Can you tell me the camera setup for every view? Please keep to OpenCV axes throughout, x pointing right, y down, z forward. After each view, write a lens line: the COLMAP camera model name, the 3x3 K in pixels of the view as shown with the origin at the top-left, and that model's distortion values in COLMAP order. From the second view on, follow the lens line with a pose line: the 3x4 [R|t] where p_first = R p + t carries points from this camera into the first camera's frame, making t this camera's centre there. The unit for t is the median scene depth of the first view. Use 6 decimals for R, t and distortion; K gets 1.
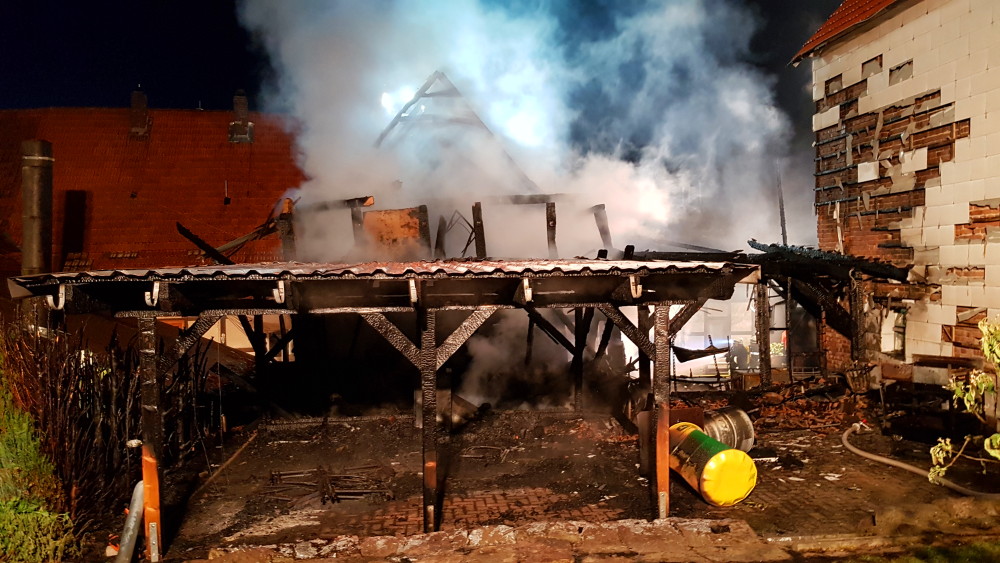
lens RADIAL K [[796.3, 0, 503.8], [0, 796.3, 283.2], [0, 0, 1]] dist [0.035860, -0.017486]
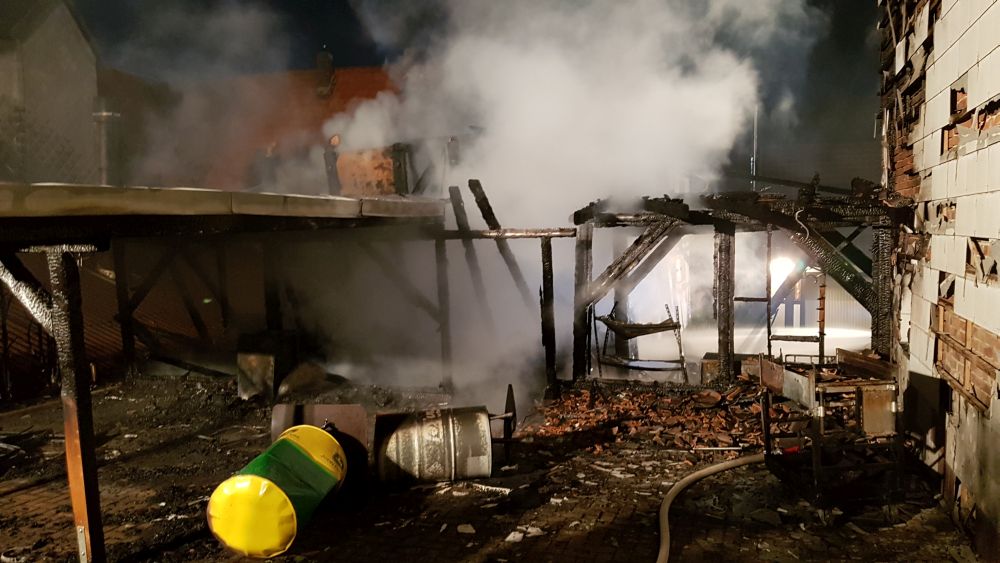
lens RADIAL K [[796.3, 0, 498.7], [0, 796.3, 278.6], [0, 0, 1]] dist [0.035860, -0.017486]
pose [[0.910975, 0.028724, -0.411460, 0.365546], [-0.008867, 0.998705, 0.050088, 0.005812], [0.412366, -0.041980, 0.910051, 0.243633]]
